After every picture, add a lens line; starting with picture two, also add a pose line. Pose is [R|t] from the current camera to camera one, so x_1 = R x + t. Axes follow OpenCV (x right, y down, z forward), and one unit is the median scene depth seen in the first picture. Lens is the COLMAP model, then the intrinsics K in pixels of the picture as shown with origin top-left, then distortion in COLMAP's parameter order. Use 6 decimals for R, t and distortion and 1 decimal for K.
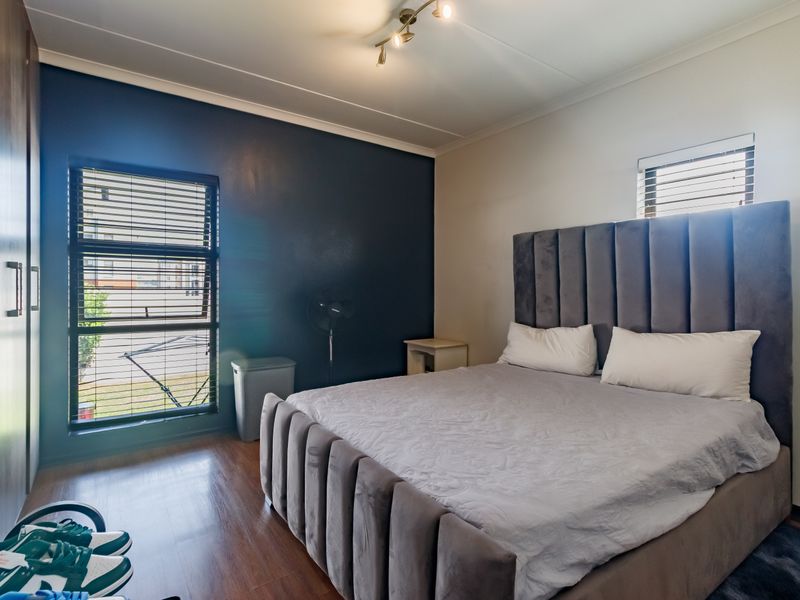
lens RADIAL K [[421.3, 0, 398.3], [0, 421.3, 295.2], [0, 0, 1]] dist [0.001782, 0.000730]
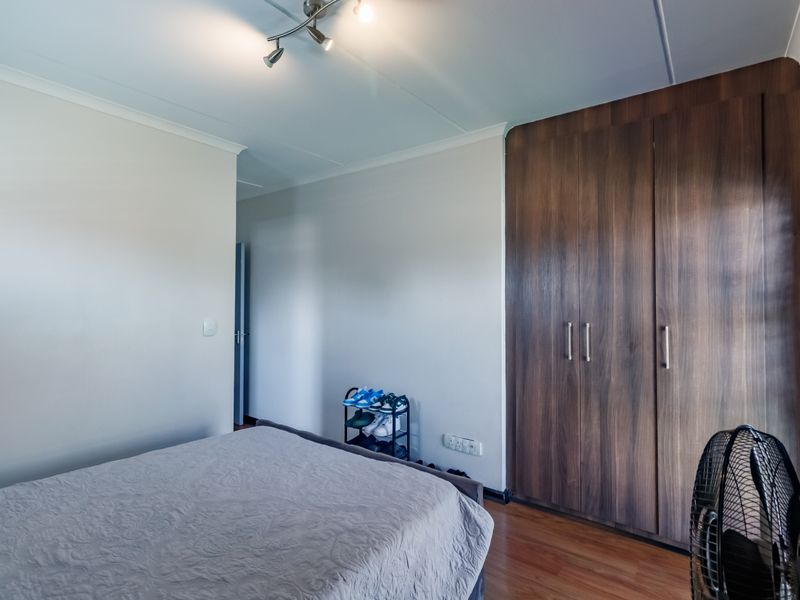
lens RADIAL K [[421.3, 0, 398.3], [0, 421.3, 295.2], [0, 0, 1]] dist [0.001782, 0.000730]
pose [[-0.957006, -0.014117, -0.289725, 0.067855], [-0.018337, 0.999762, 0.011856, -0.104951], [0.289489, 0.016659, -0.957036, 1.311910]]
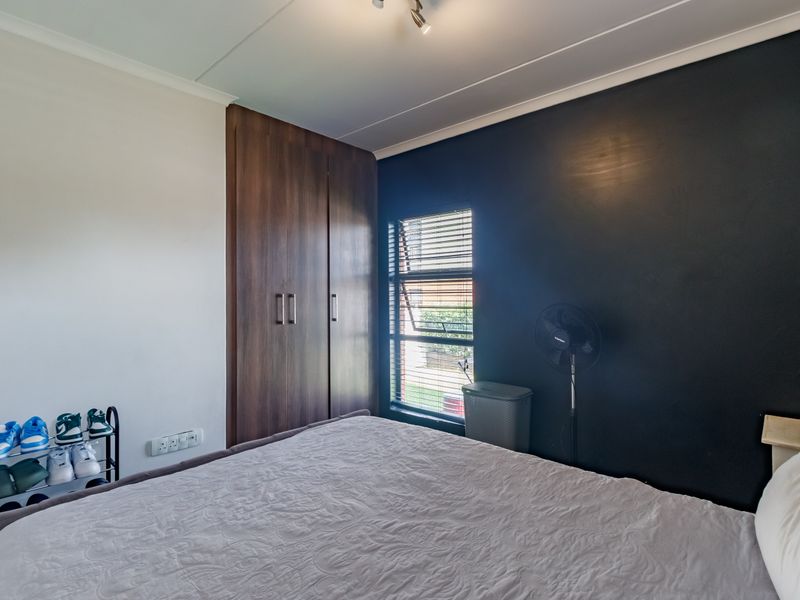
lens RADIAL K [[421.3, 0, 398.3], [0, 421.3, 295.2], [0, 0, 1]] dist [0.001782, 0.000730]
pose [[0.217543, -0.016583, -0.975910, 0.564517], [-0.014557, 0.999689, -0.020232, -0.024631], [0.975942, 0.018607, 0.217234, 0.639838]]
